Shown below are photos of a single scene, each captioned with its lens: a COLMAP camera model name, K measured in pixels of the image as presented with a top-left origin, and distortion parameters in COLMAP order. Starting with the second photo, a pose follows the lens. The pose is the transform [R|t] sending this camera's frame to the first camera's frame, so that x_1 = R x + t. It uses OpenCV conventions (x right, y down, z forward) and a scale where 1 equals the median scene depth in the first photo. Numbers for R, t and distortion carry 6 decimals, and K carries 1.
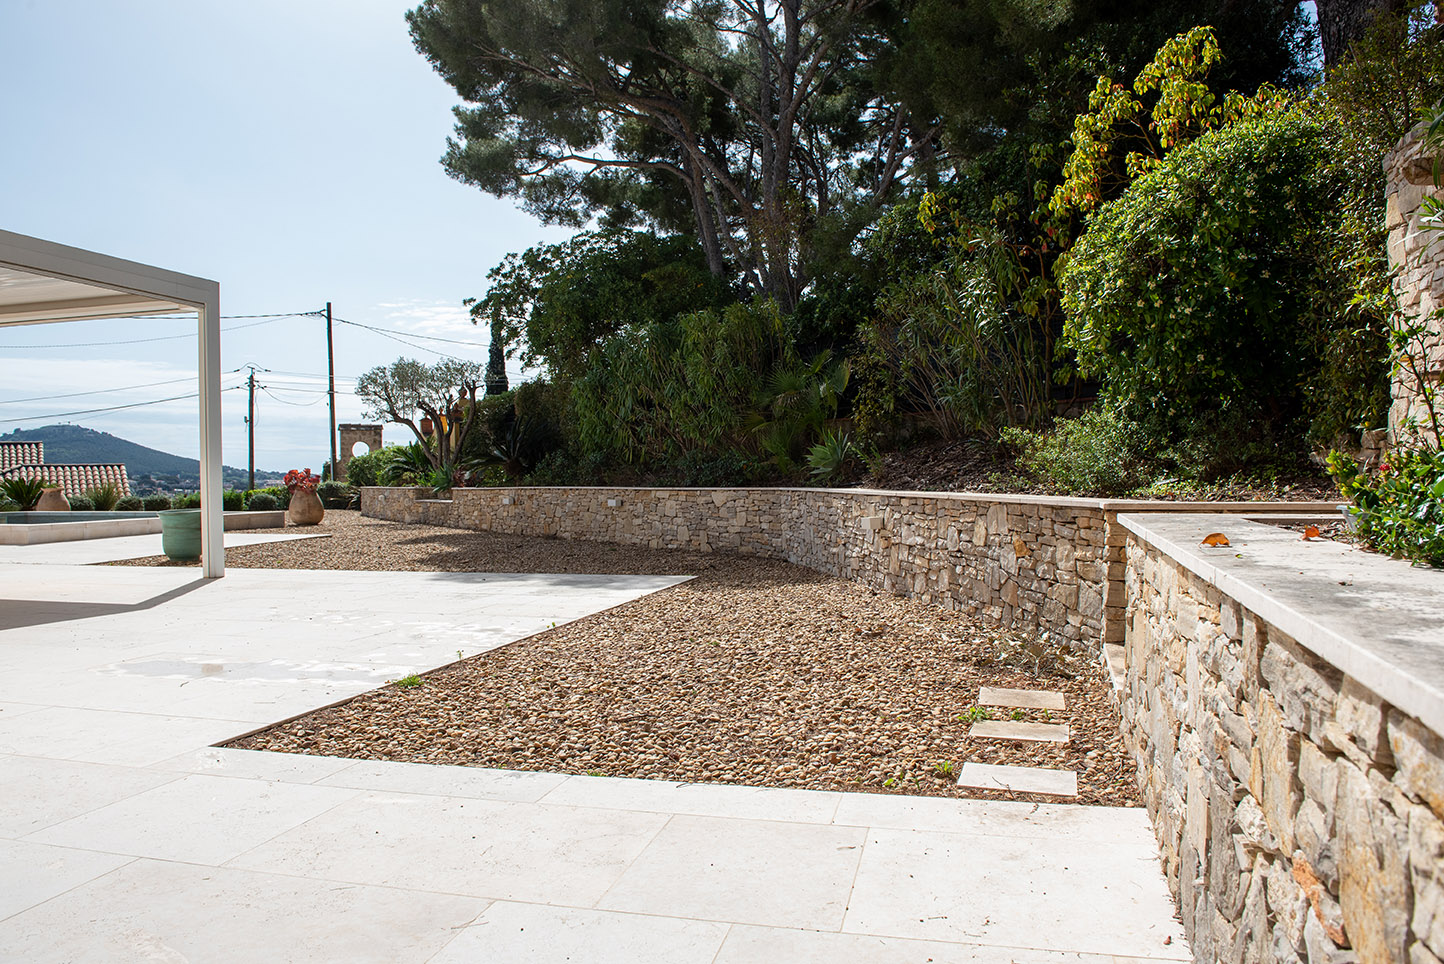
lens RADIAL K [[1044.3, 0, 722.0], [0, 1044.3, 482.0], [0, 0, 1]] dist [-0.130587, 0.000380]
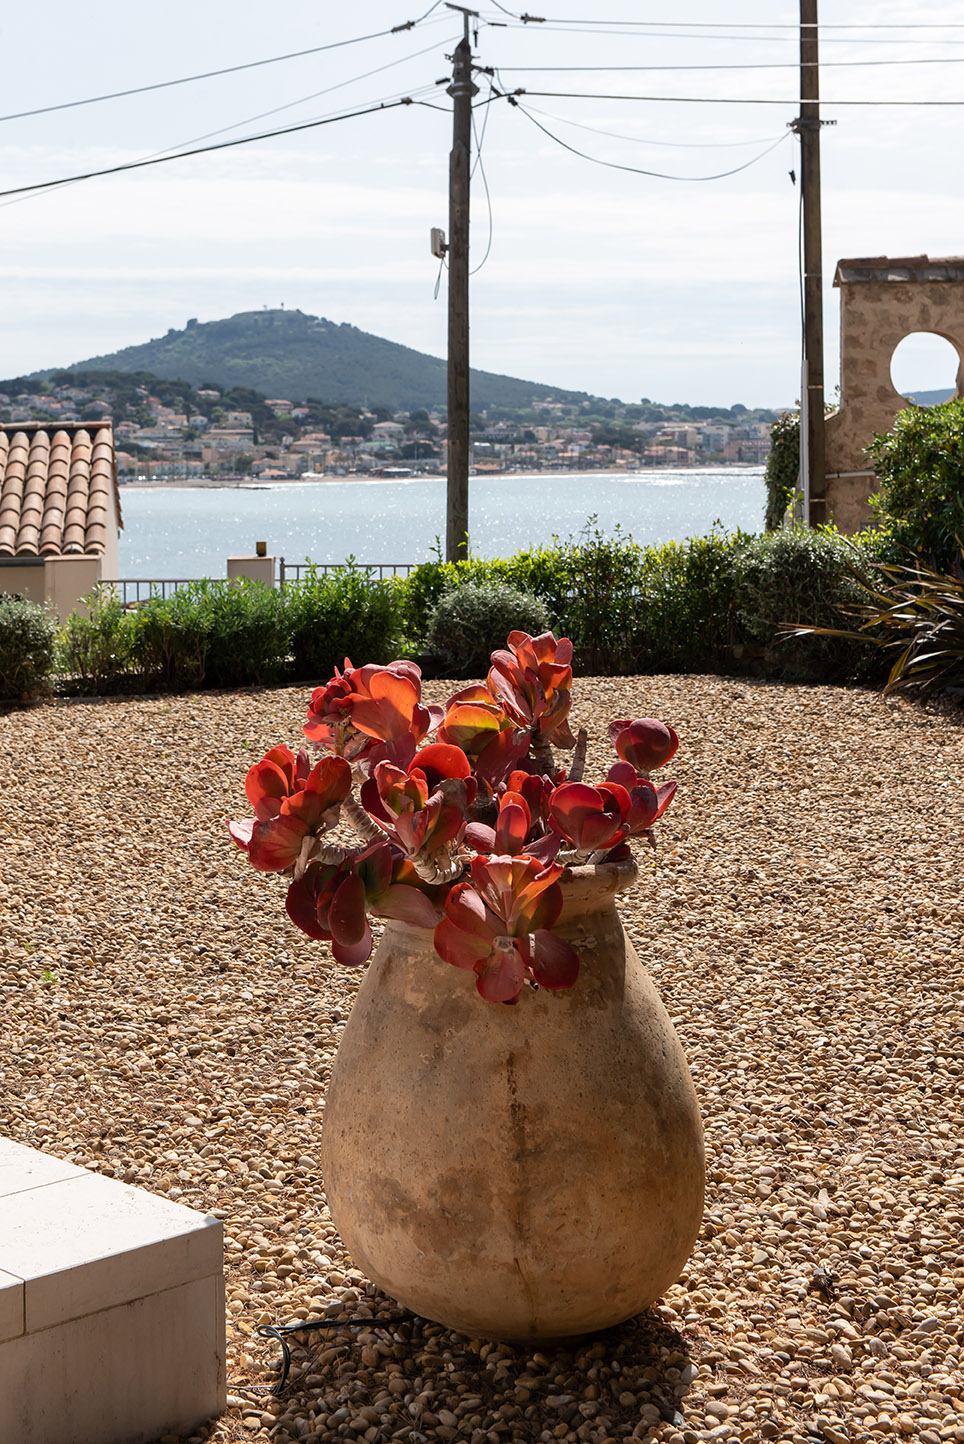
lens RADIAL K [[2211.0, 0, 482.0], [0, 2211.0, 722.0], [0, 0, 1]] dist [0.032662, 0.053134]
pose [[0.874068, 0.063626, -0.481619, -0.189231], [0.002323, 0.990828, 0.135113, -0.019281], [0.485798, -0.119217, 0.865903, 0.496085]]
